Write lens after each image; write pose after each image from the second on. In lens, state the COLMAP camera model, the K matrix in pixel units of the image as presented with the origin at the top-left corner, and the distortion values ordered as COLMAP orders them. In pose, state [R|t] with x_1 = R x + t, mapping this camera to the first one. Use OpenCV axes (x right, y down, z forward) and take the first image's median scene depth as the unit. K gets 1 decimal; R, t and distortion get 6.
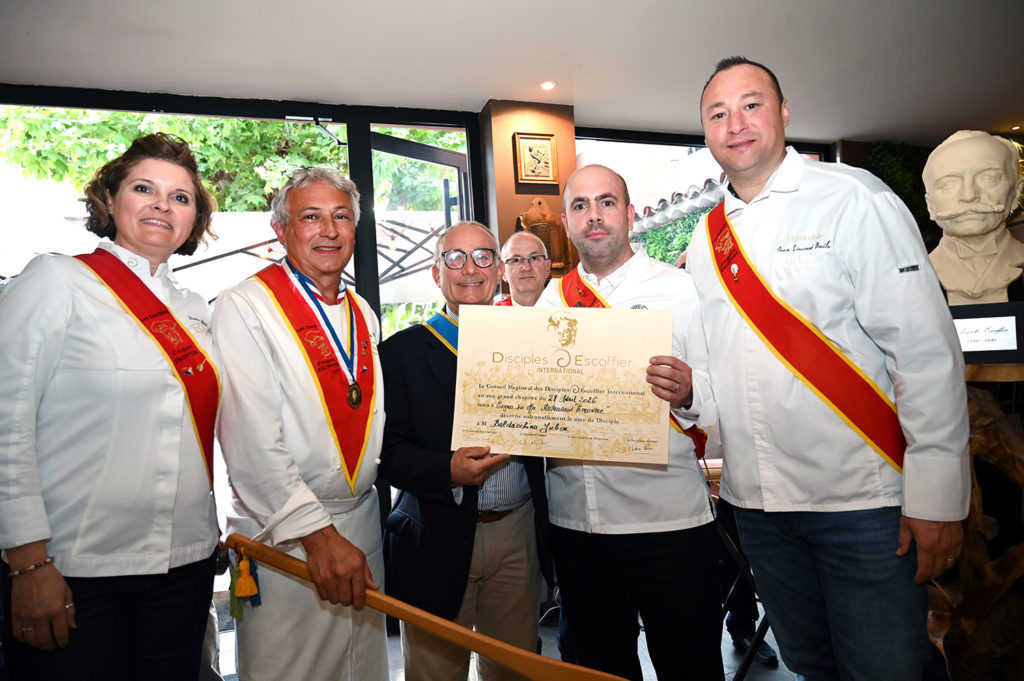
lens RADIAL K [[658.1, 0, 507.7], [0, 658.1, 349.9], [0, 0, 1]] dist [-0.003291, 0.000753]
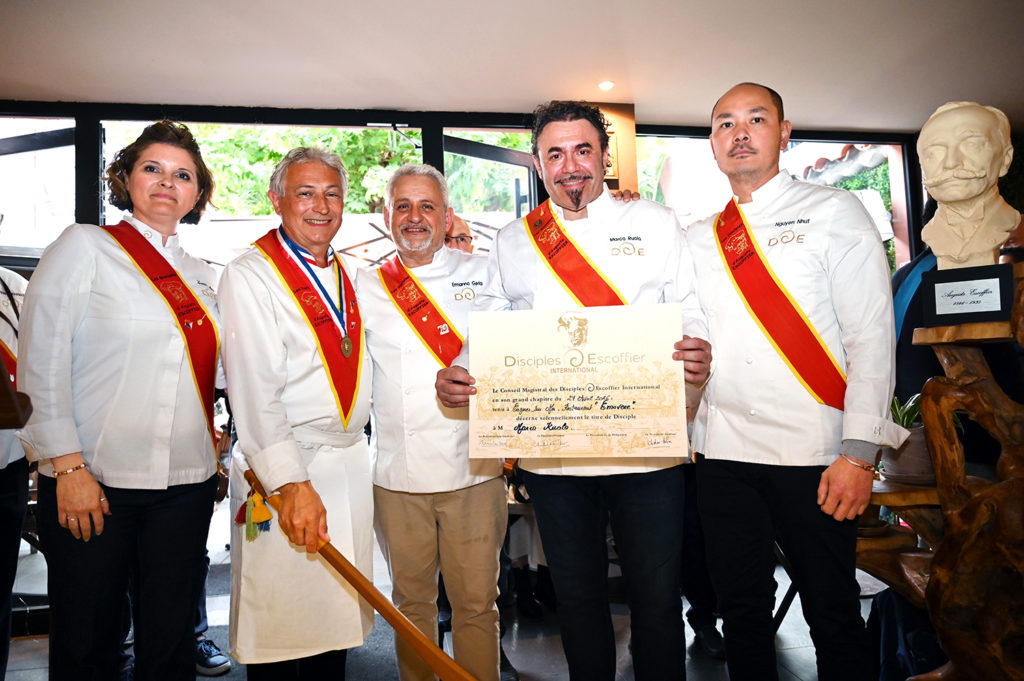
lens RADIAL K [[657.2, 0, 514.8], [0, 657.2, 347.3], [0, 0, 1]] dist [-0.001167, 0.000316]
pose [[0.988824, 0.013084, -0.148512, 0.073496], [-0.015710, 0.999740, -0.016521, 0.035571], [0.148257, 0.018670, 0.988773, -0.052176]]
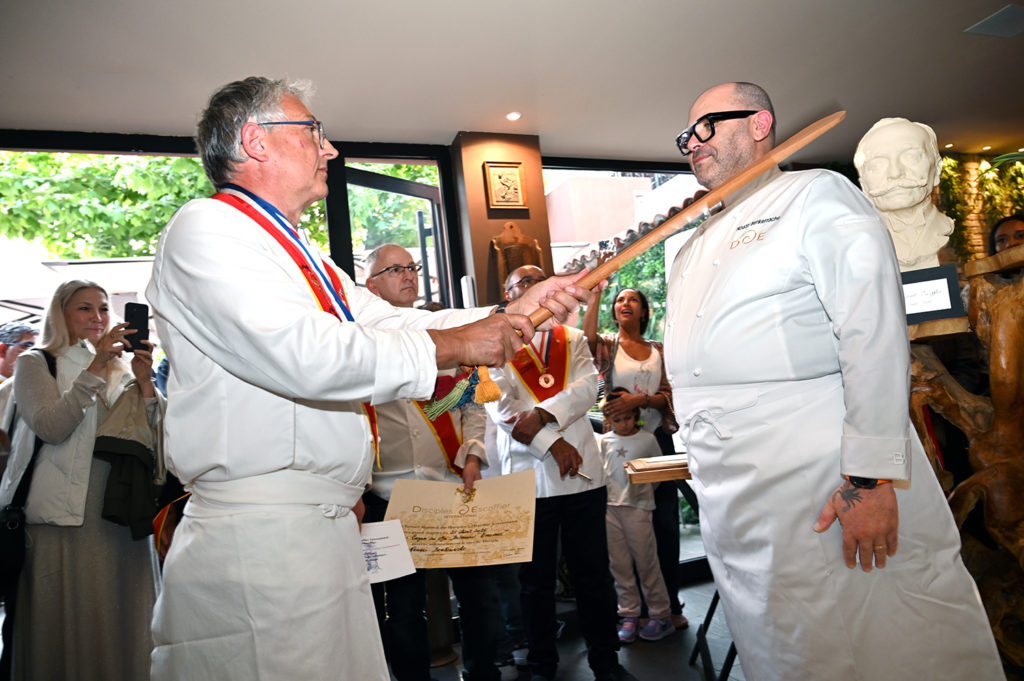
lens RADIAL K [[657.2, 0, 514.8], [0, 657.2, 347.3], [0, 0, 1]] dist [-0.001167, 0.000316]
pose [[0.997909, -0.047713, 0.043595, -0.000503], [0.050896, 0.995877, -0.075093, 0.045234], [-0.039832, 0.077155, 0.996223, -0.023381]]
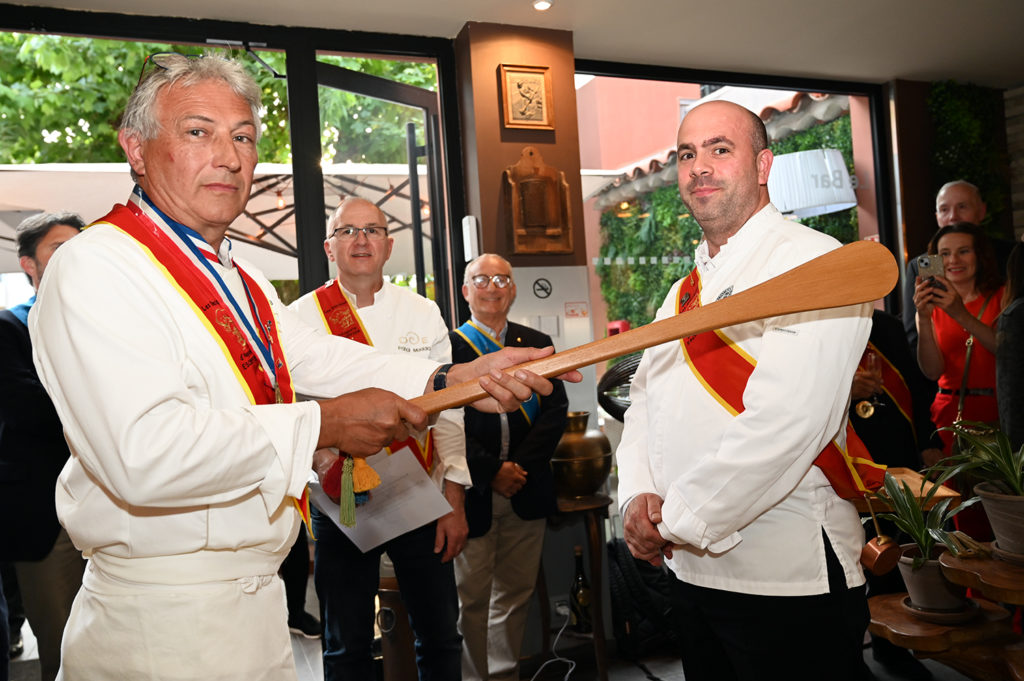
lens RADIAL K [[788.2, 0, 507.8], [0, 788.2, 340.7], [0, 0, 1]] dist [0.003813, -0.002121]
pose [[0.999240, -0.003070, 0.038854, -0.017241], [0.002693, 0.999949, 0.009752, -0.005995], [-0.038882, -0.009640, 0.999197, 0.045760]]
